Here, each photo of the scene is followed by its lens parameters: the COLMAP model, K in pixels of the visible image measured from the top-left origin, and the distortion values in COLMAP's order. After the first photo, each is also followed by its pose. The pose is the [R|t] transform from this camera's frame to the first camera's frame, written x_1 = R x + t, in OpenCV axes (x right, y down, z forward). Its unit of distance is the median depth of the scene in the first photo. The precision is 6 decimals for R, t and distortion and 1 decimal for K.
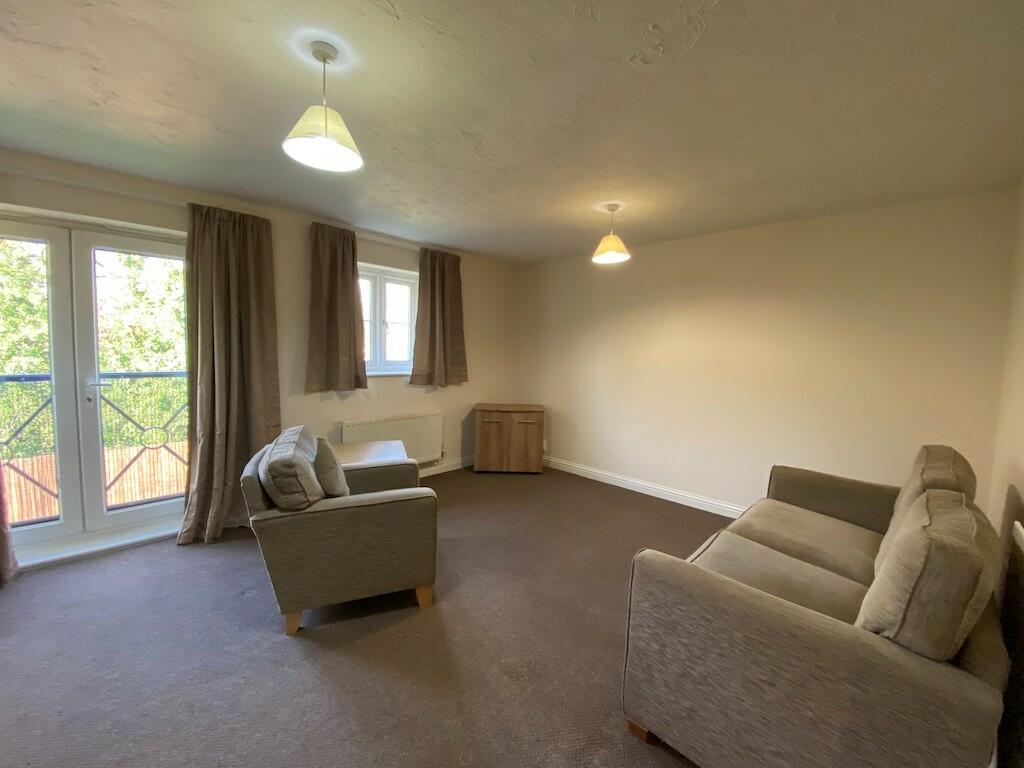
lens RADIAL K [[415.0, 0, 522.0], [0, 415.0, 376.7], [0, 0, 1]] dist [0.018627, -0.019995]
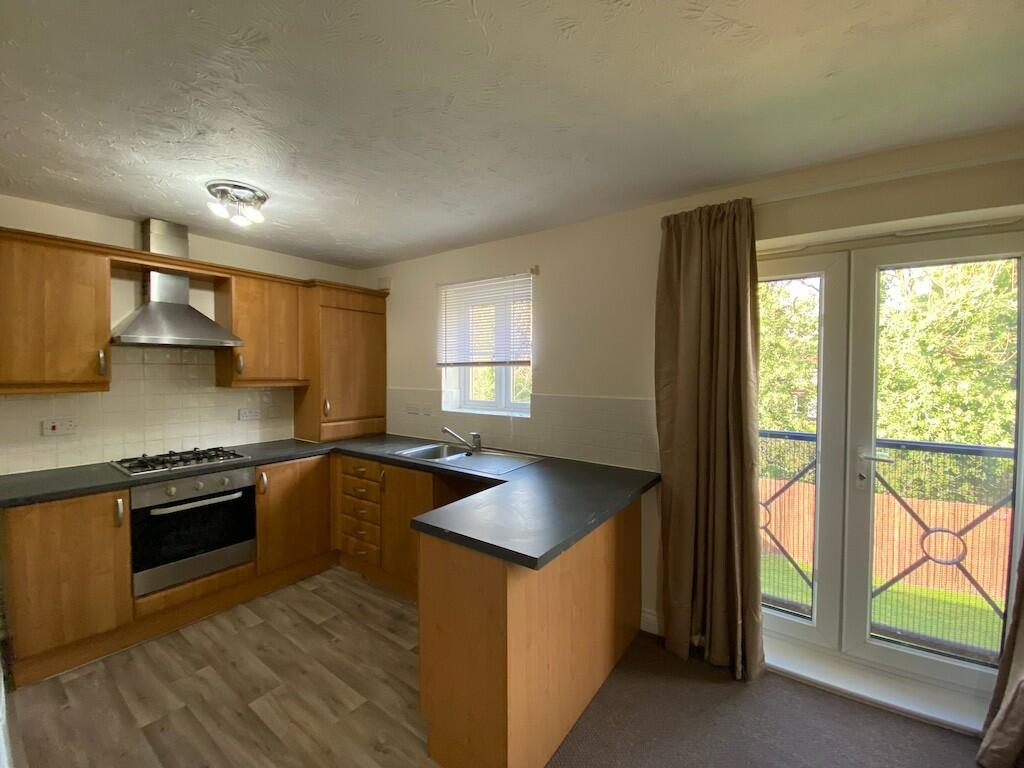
lens RADIAL K [[415.0, 0, 522.0], [0, 415.0, 376.7], [0, 0, 1]] dist [0.018627, -0.019995]
pose [[0.145512, -0.010375, -0.989302, -0.364455], [-0.066933, 0.997551, -0.020307, -0.059809], [0.987090, 0.069172, 0.144461, 0.260515]]
